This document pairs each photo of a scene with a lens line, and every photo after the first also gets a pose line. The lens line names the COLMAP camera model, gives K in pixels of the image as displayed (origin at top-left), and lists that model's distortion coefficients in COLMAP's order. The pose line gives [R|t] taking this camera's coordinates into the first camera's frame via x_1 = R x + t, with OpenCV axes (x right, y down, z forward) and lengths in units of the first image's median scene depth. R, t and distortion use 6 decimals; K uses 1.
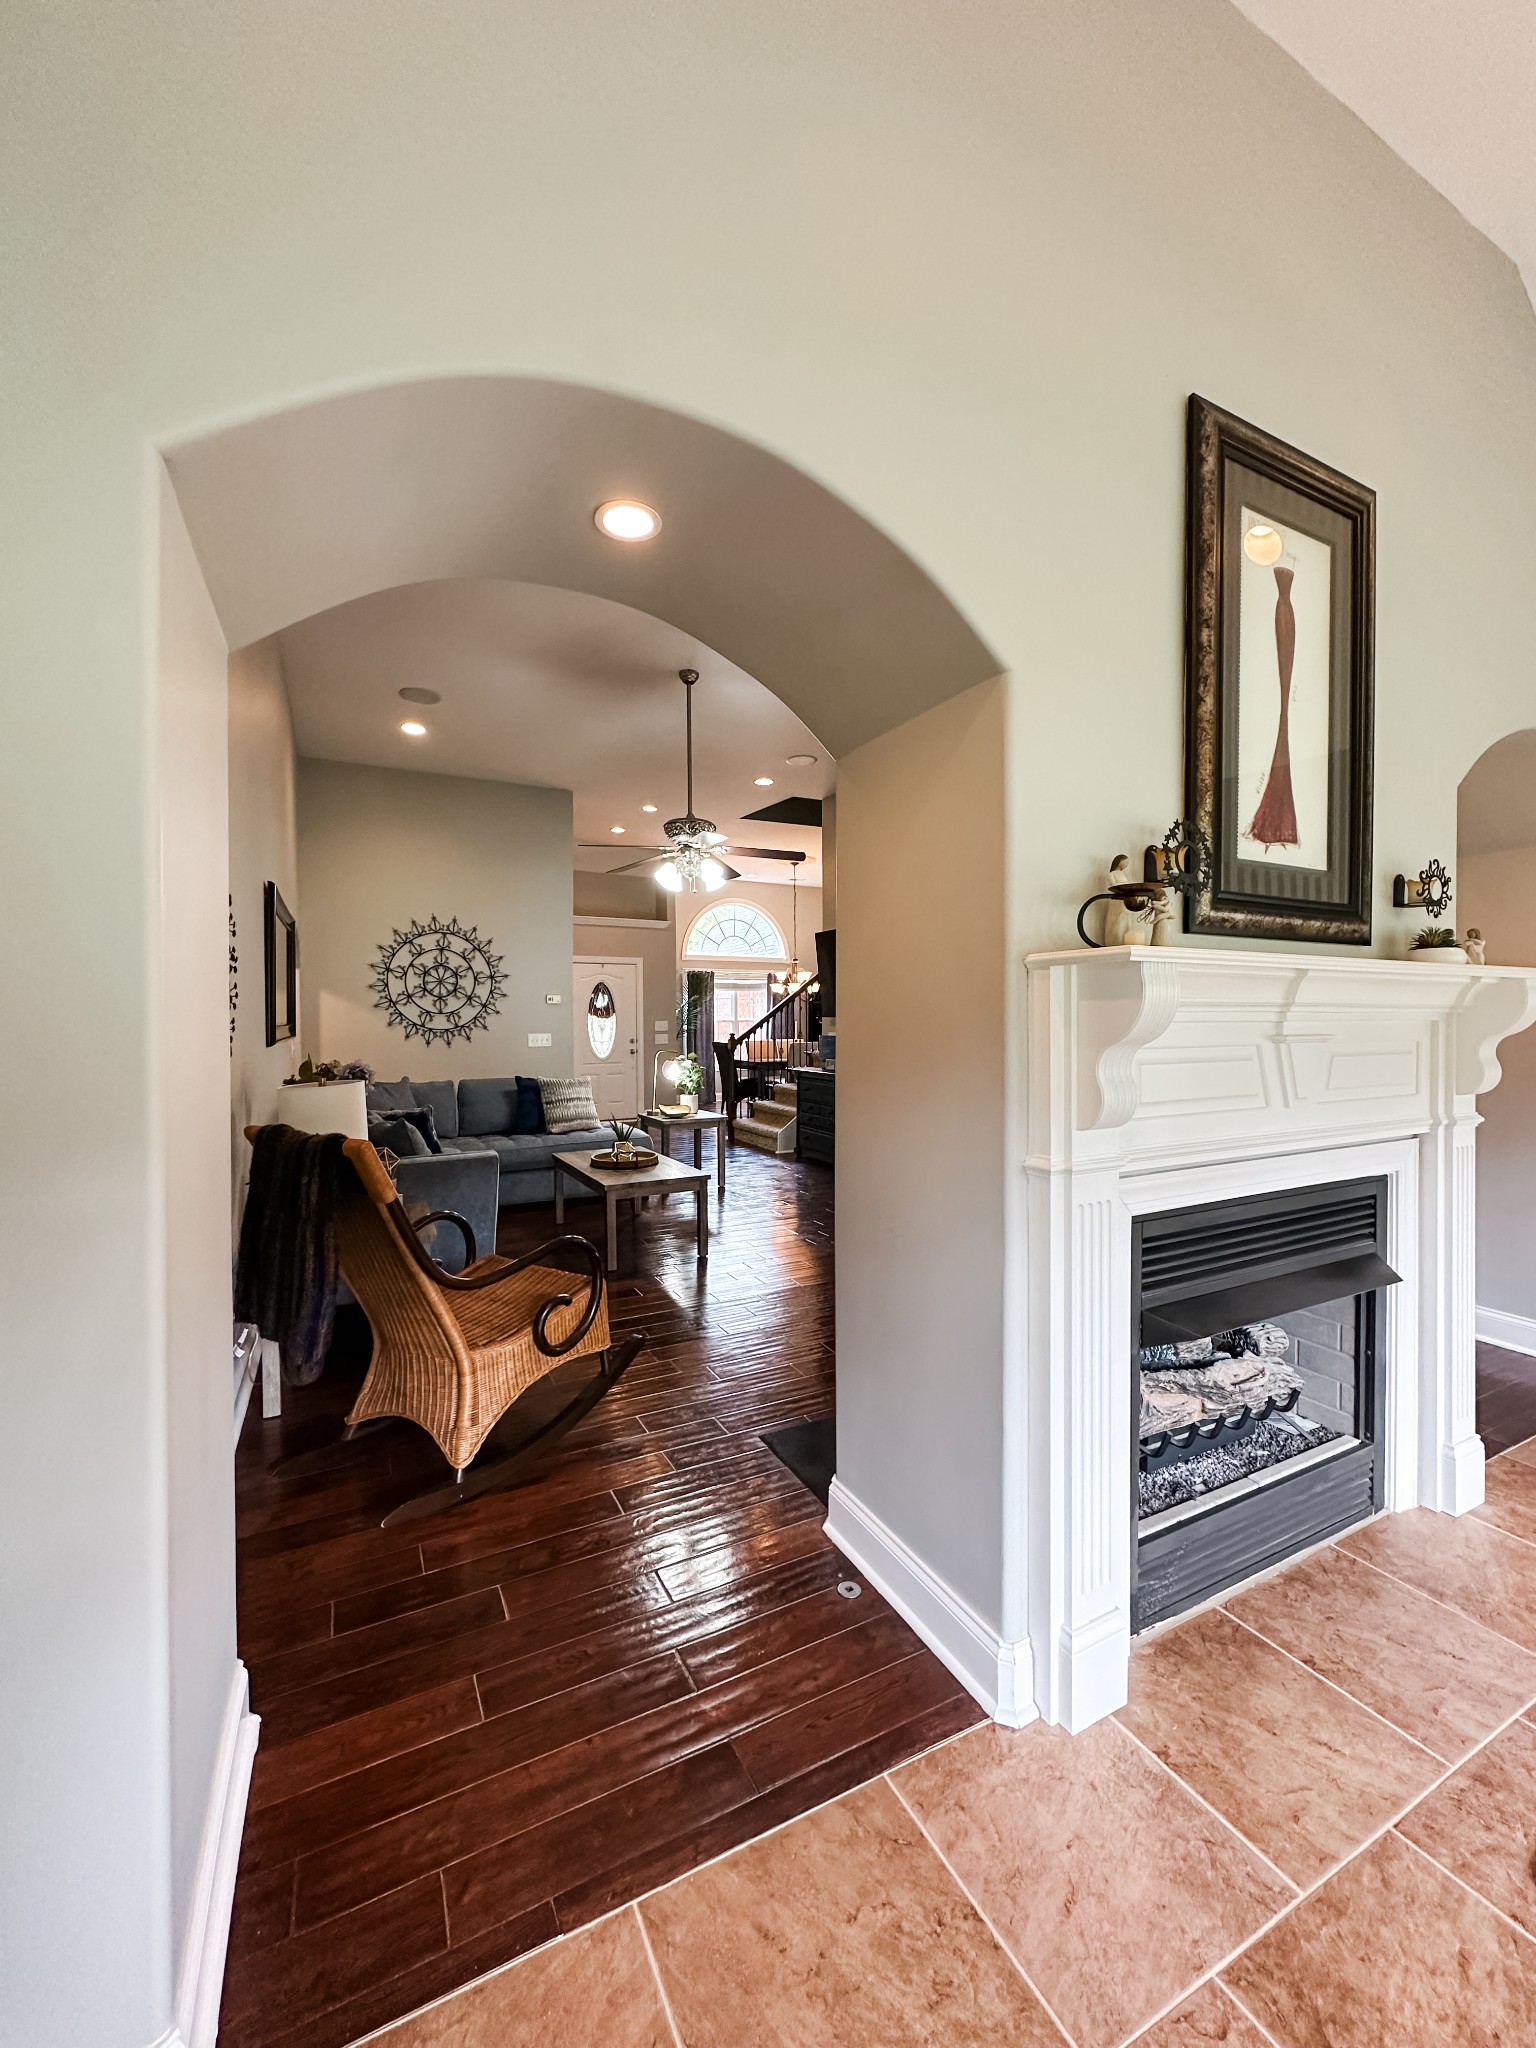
lens RADIAL K [[837.0, 0, 768.0], [0, 837.0, 1024.0], [0, 0, 1]] dist [0.010794, -0.000015]
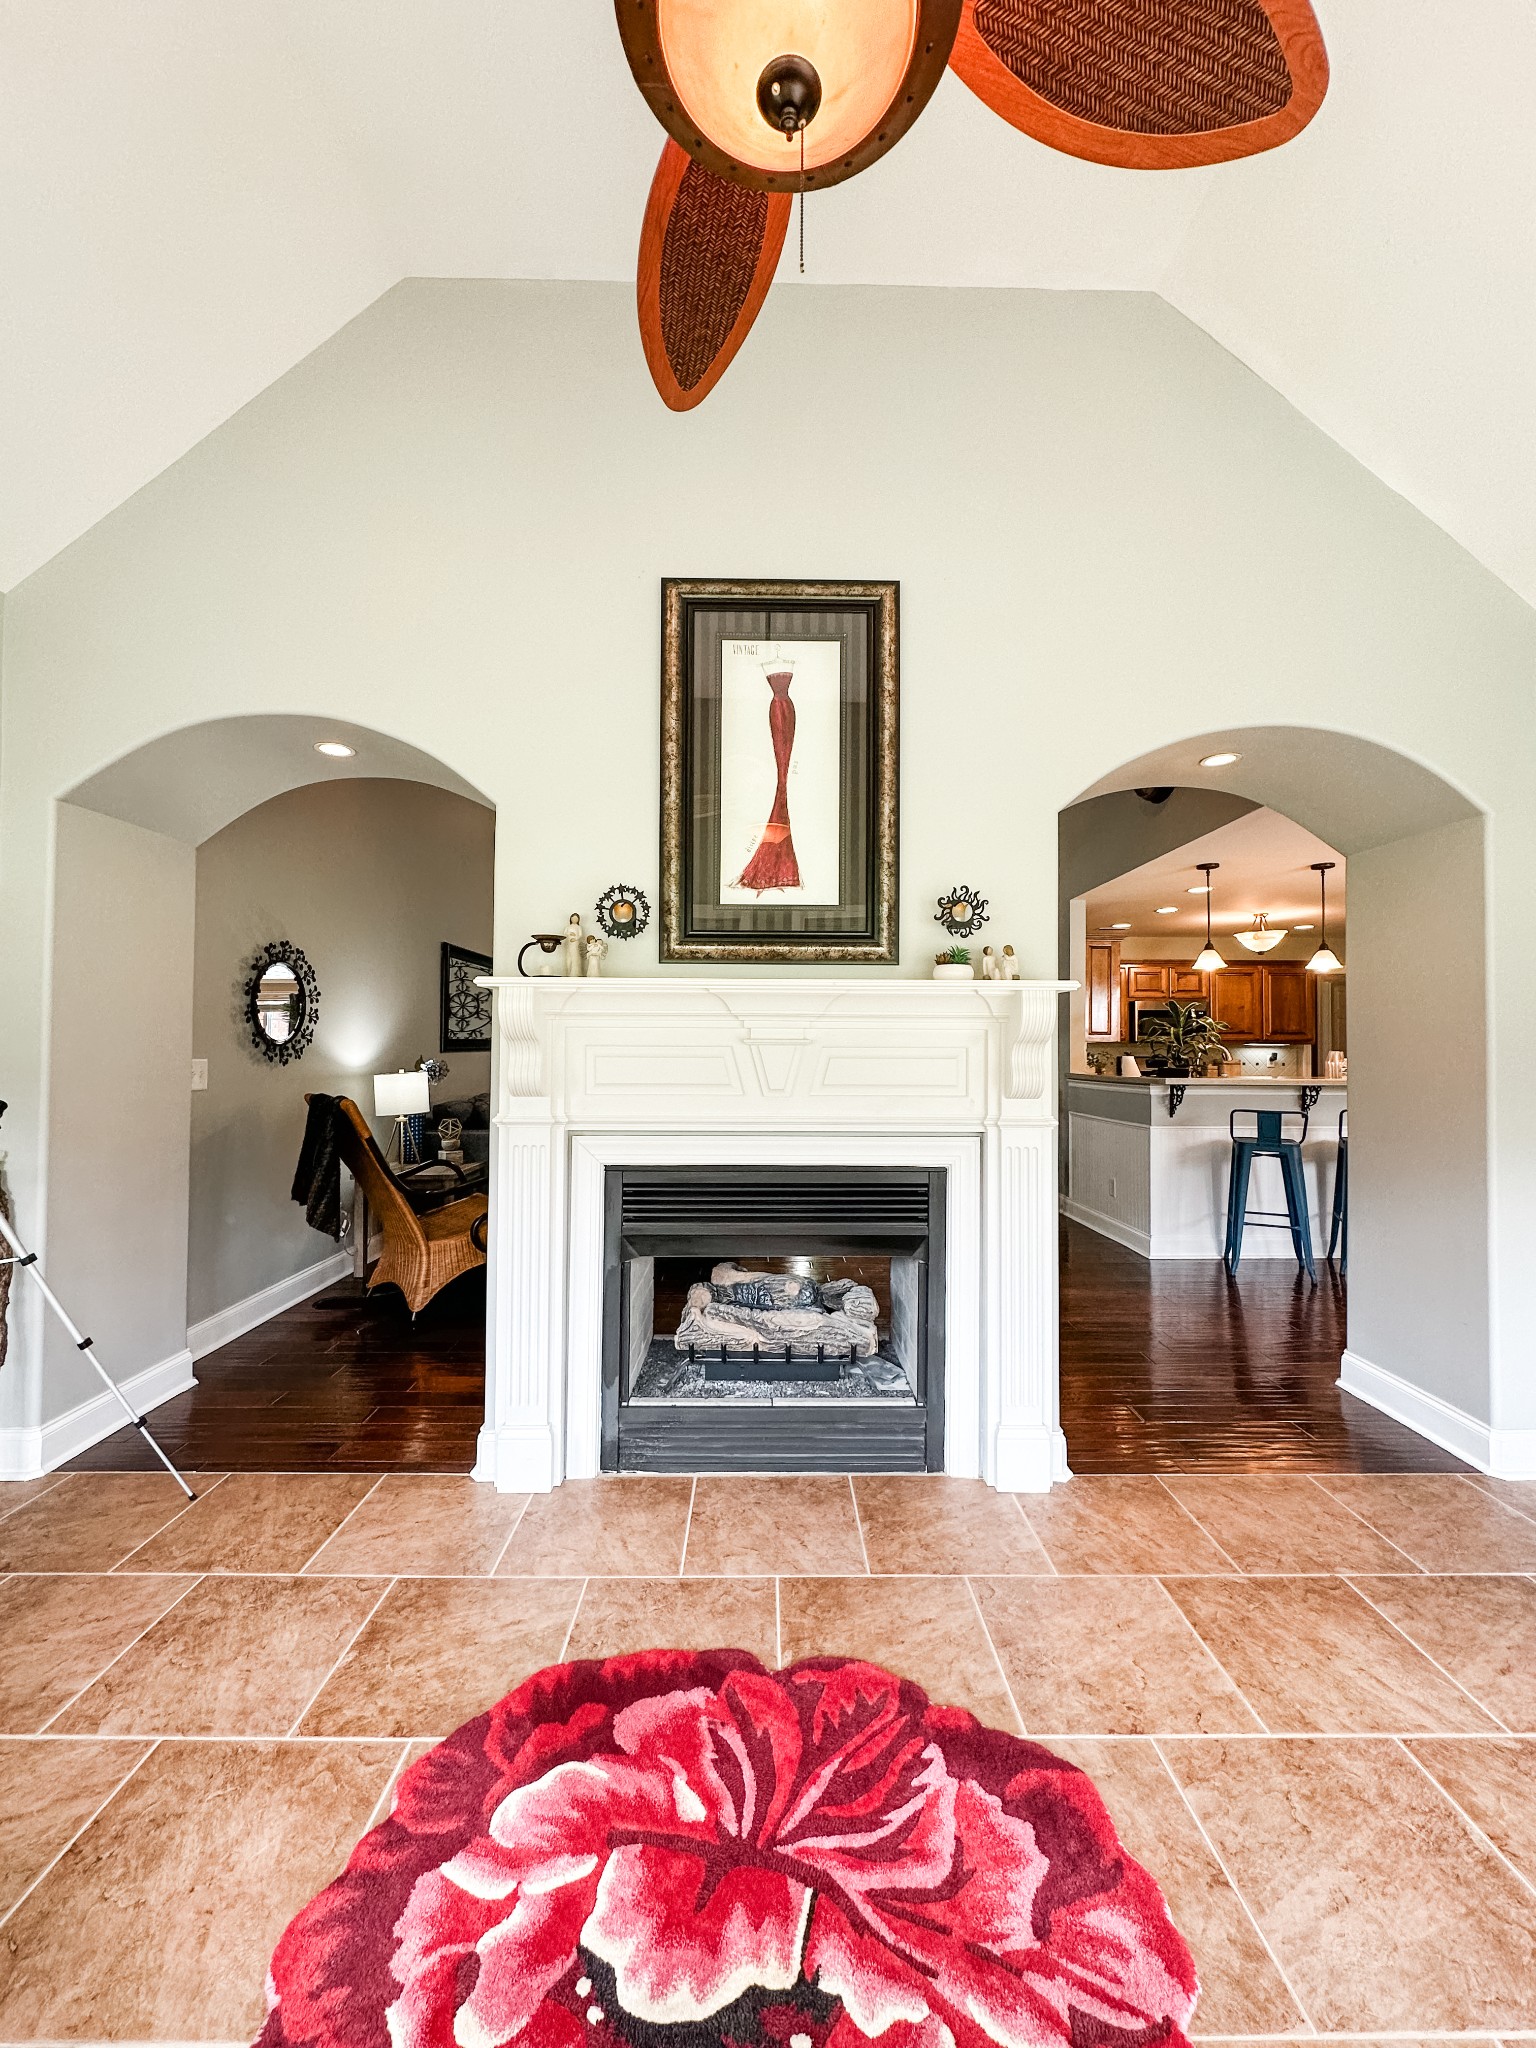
lens RADIAL K [[822.3, 0, 773.1], [0, 822.3, 1019.8], [0, 0, 1]] dist [0.000108, -0.000032]
pose [[0.876670, -0.009413, -0.480999, 1.195803], [-0.008947, 0.999317, -0.035863, 0.027926], [0.481008, 0.035743, 0.875987, -0.076139]]
